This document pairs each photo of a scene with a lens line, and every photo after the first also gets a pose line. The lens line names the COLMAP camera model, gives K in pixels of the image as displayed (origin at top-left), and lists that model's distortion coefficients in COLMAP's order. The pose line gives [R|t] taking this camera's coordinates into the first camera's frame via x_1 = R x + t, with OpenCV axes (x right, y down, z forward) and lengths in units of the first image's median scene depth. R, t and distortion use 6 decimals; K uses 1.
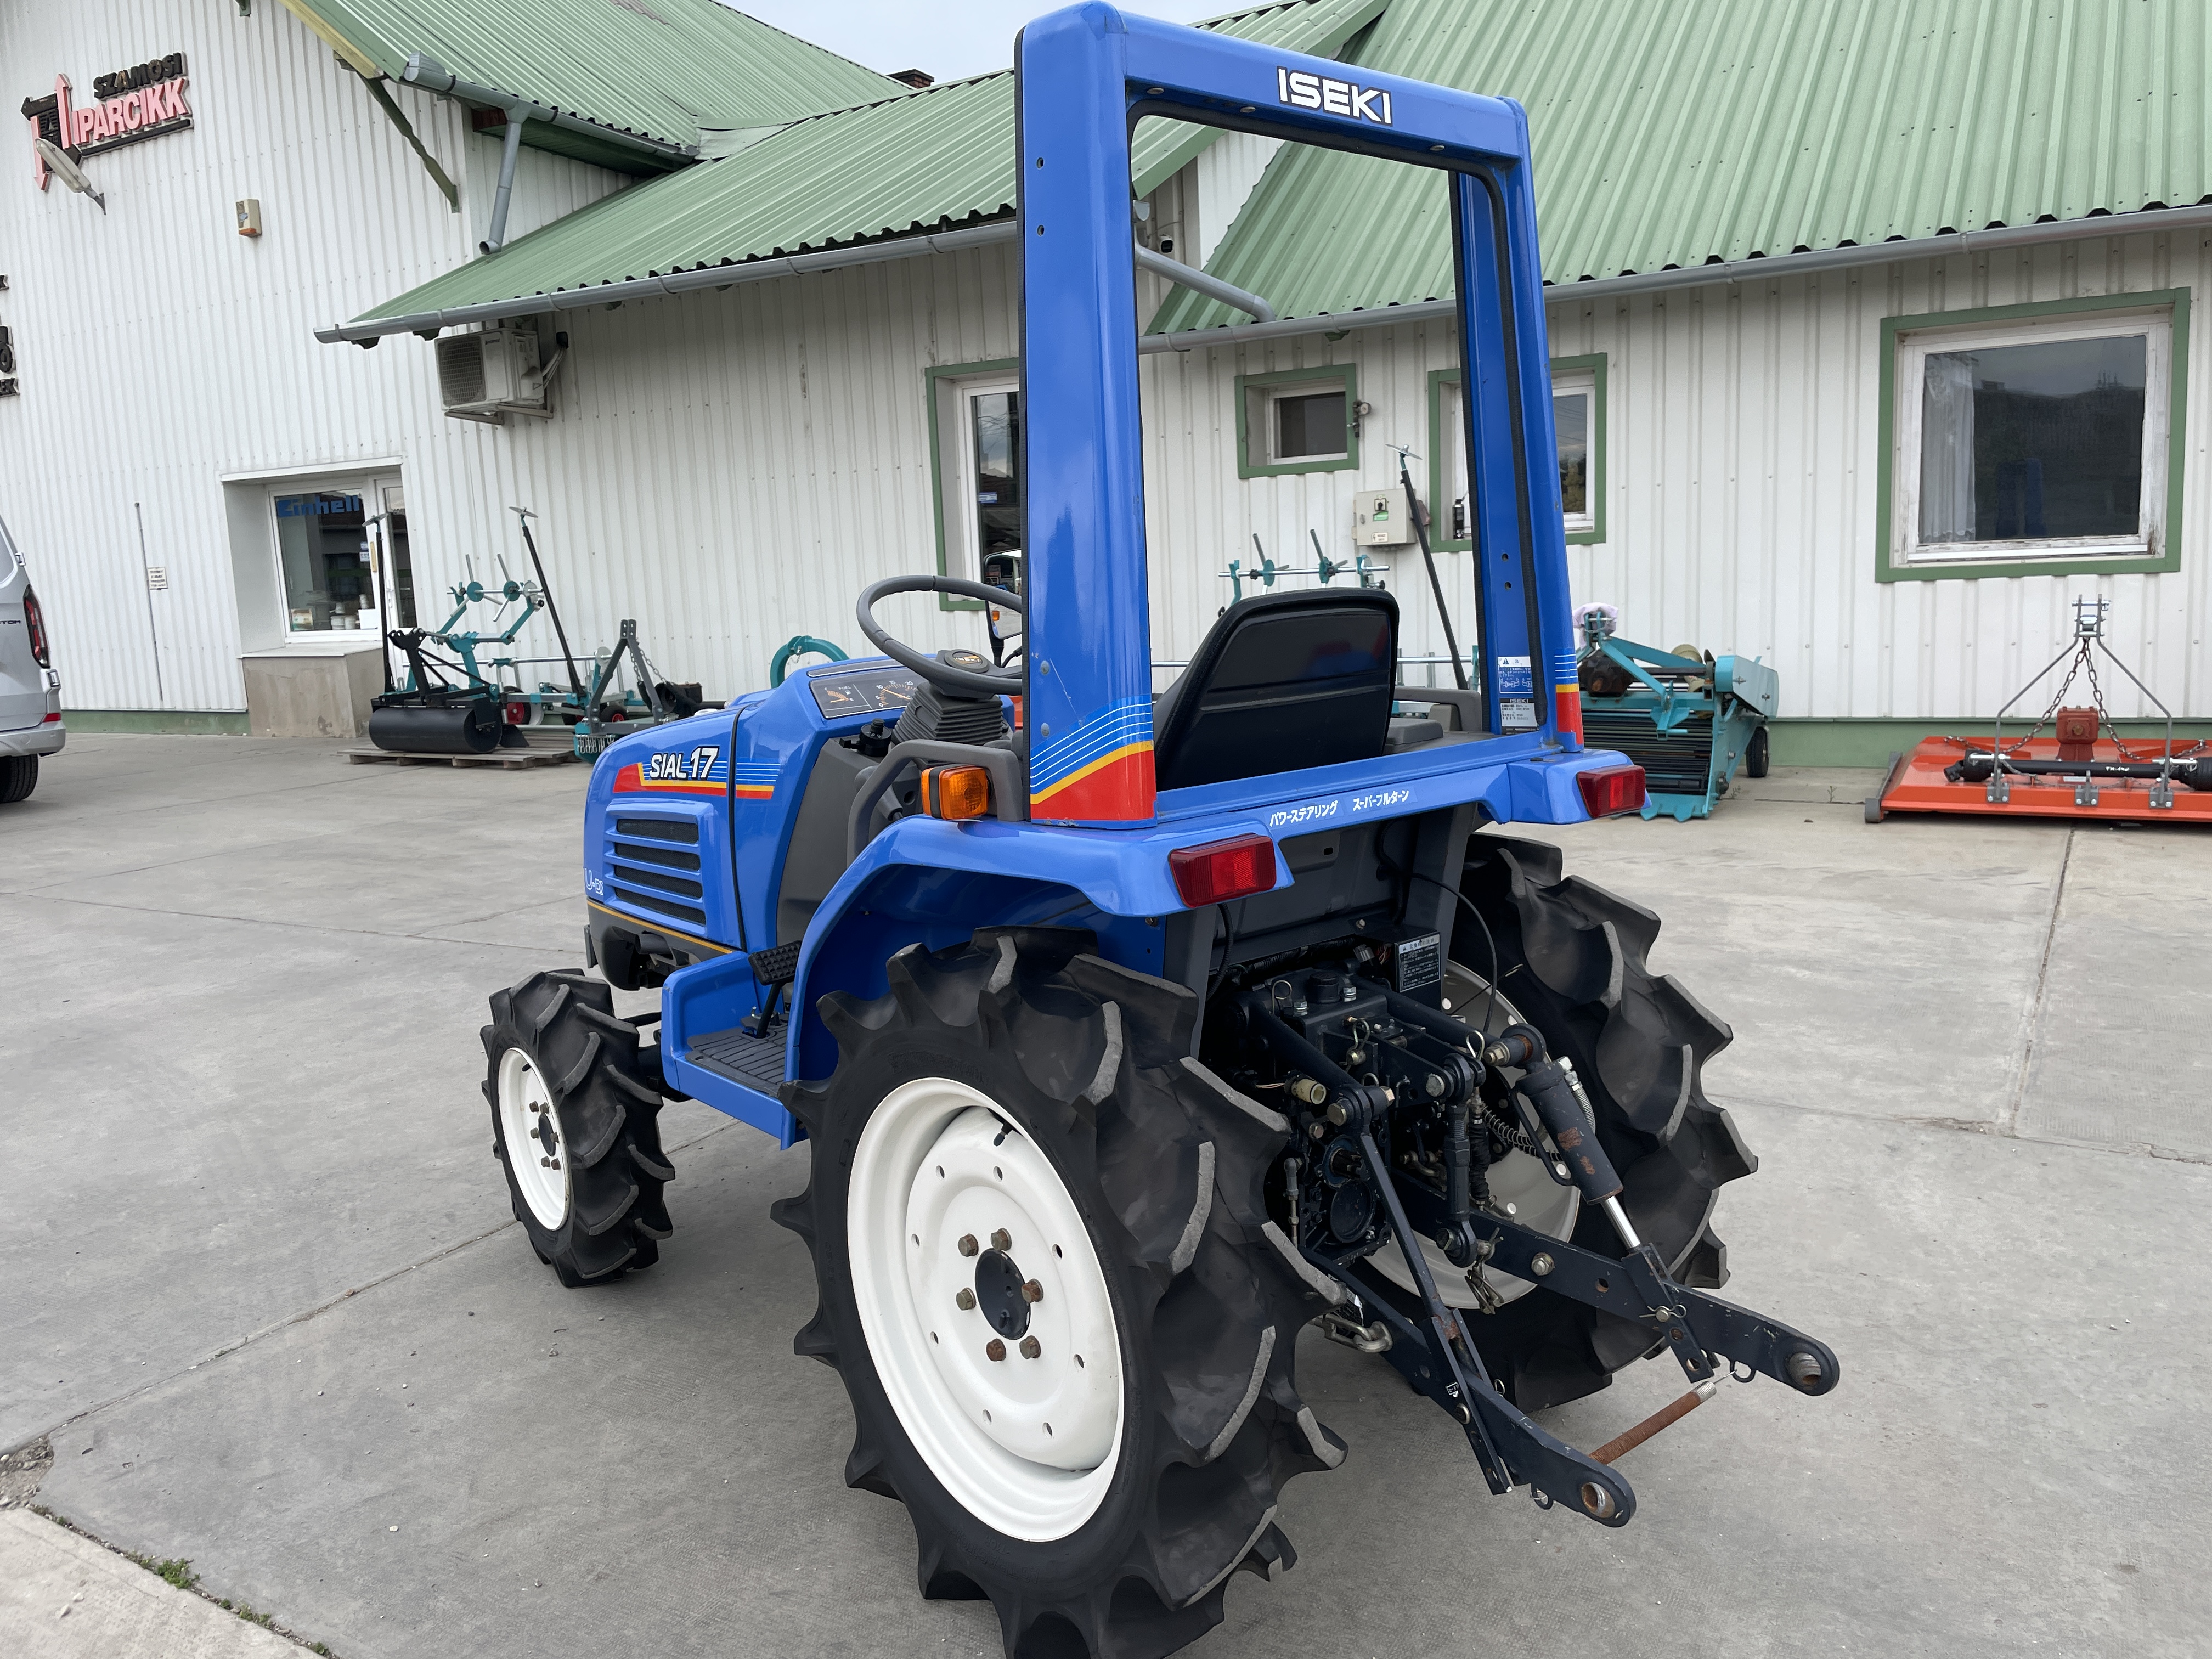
lens RADIAL K [[1678.3, 0, 1124.3], [0, 1678.3, 828.1], [0, 0, 1]] dist [0.083848, -0.121461]
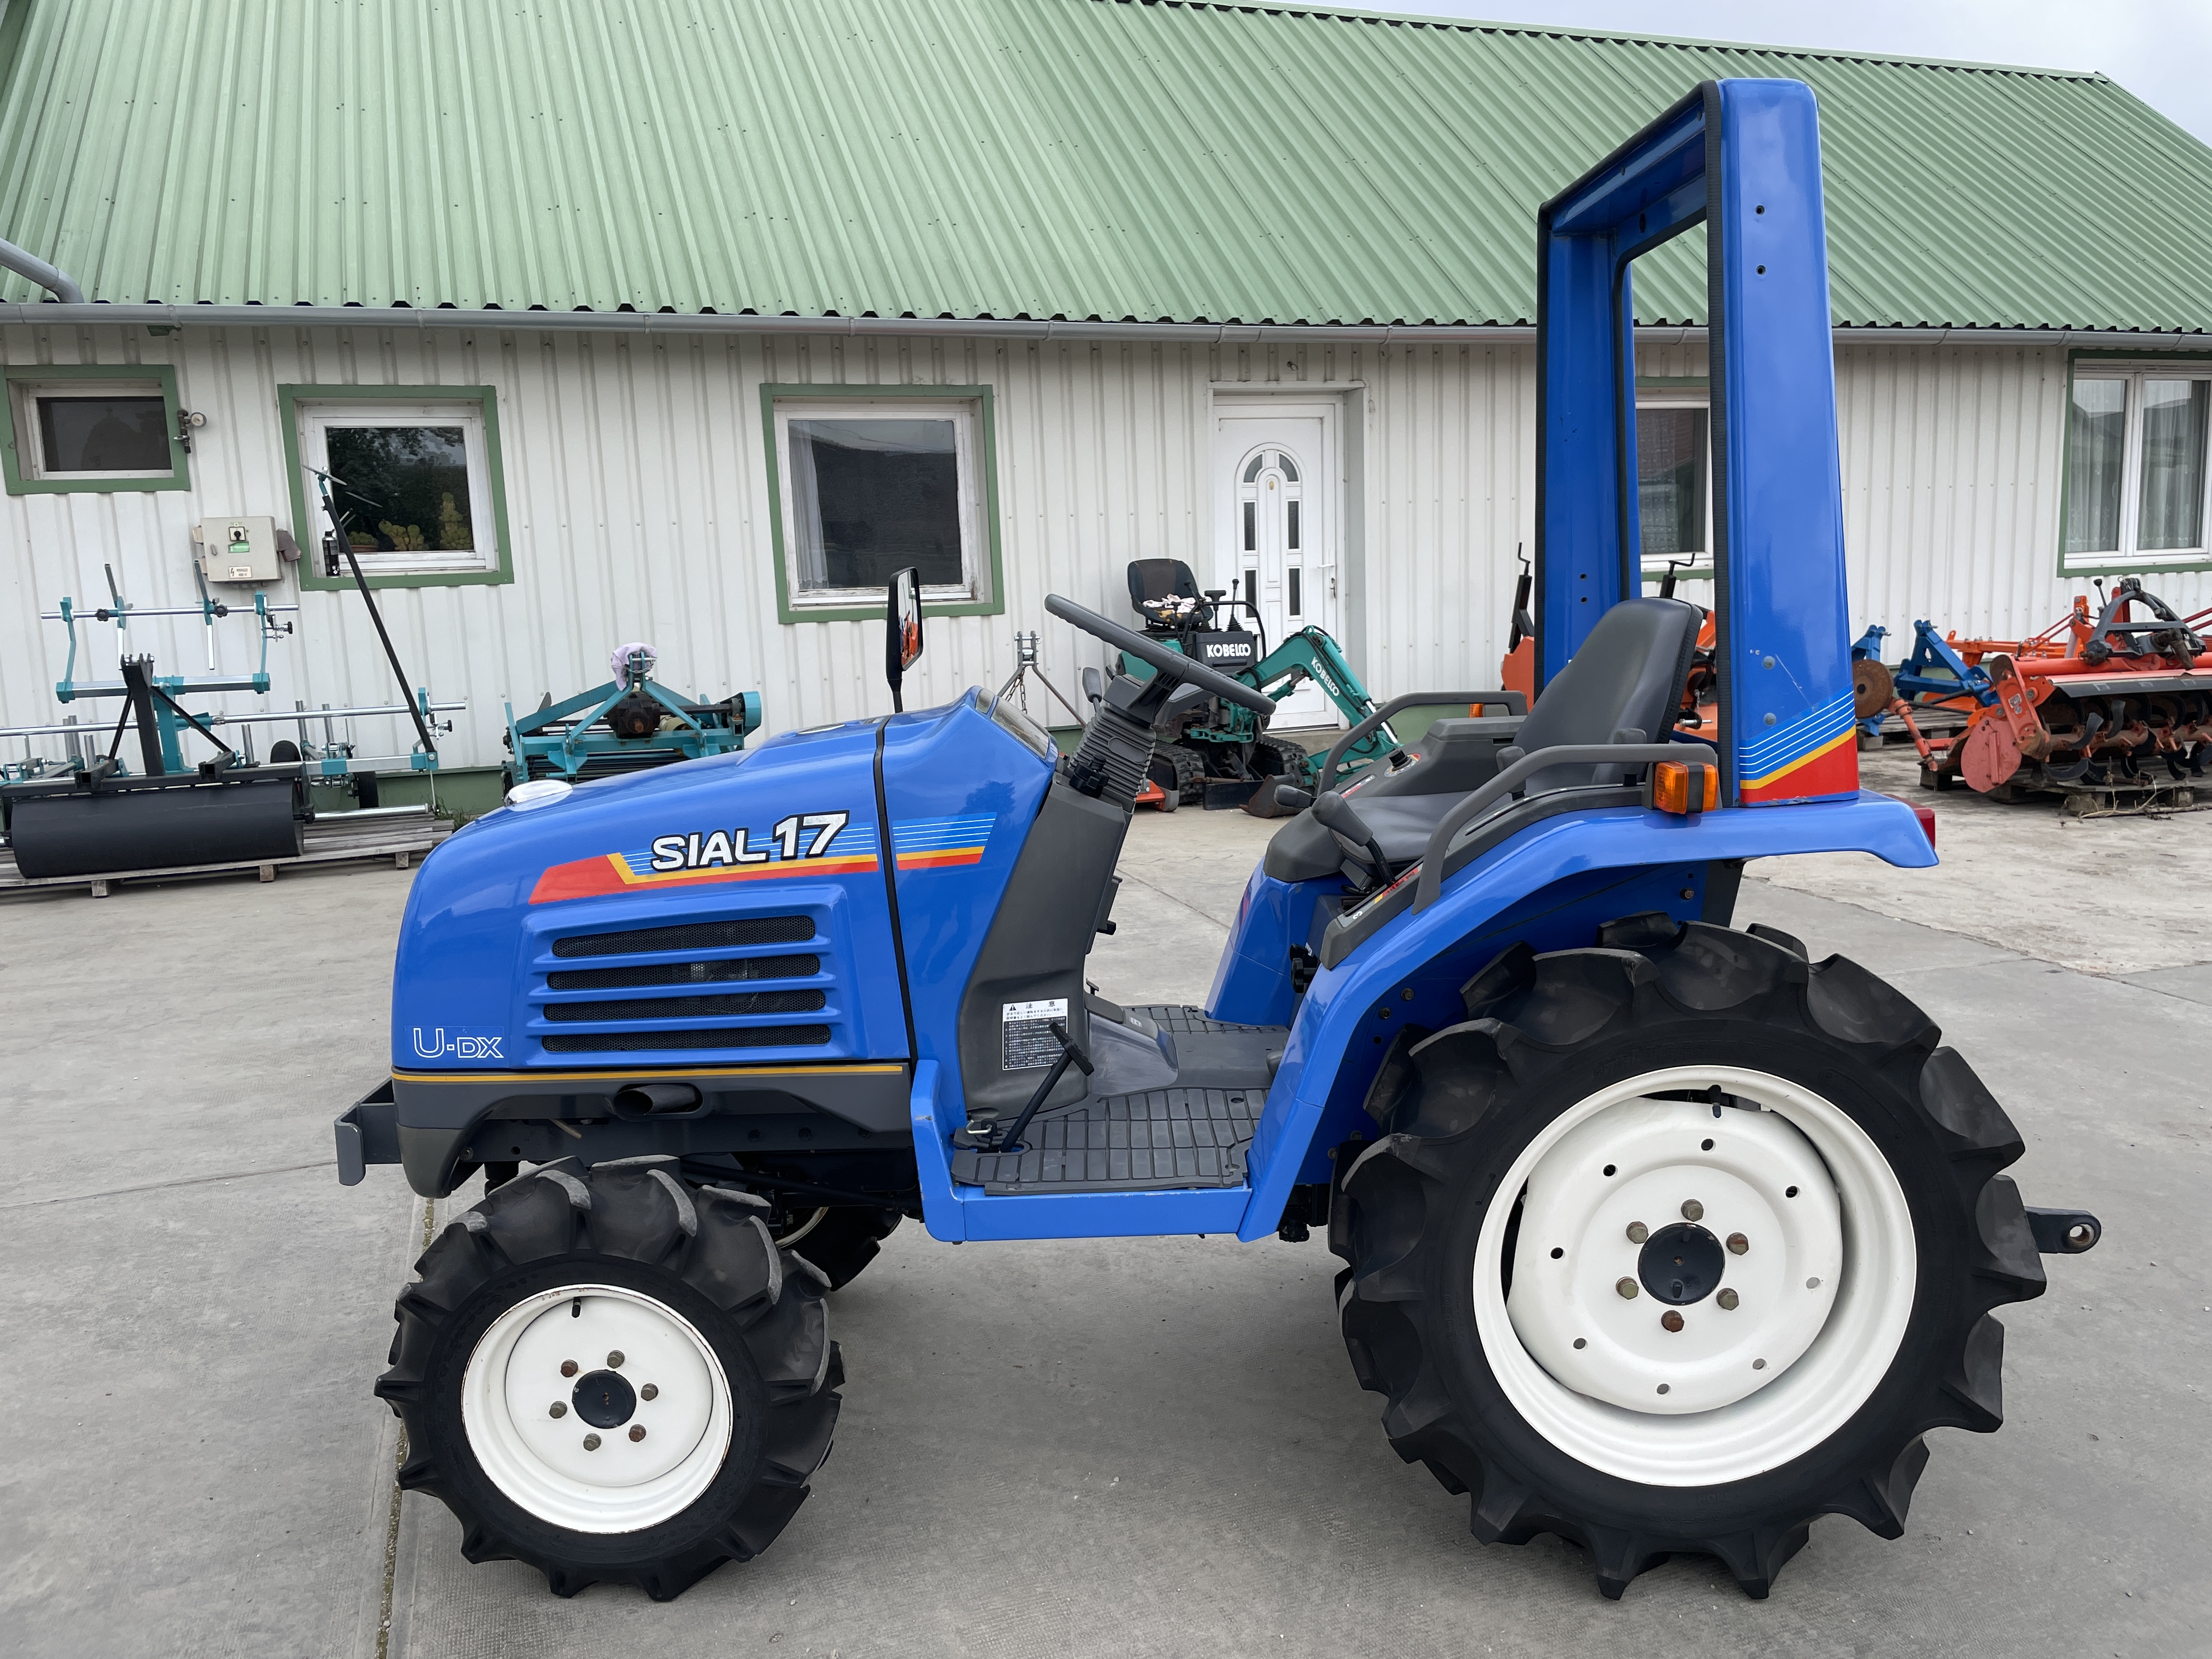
lens RADIAL K [[1678.3, 0, 1124.3], [0, 1678.3, 828.1], [0, 0, 1]] dist [0.083848, -0.121461]
pose [[0.640092, -0.098894, 0.761907, -0.269485], [0.121366, 0.992245, 0.026831, -0.016260], [-0.758652, 0.075295, 0.647130, 0.139866]]
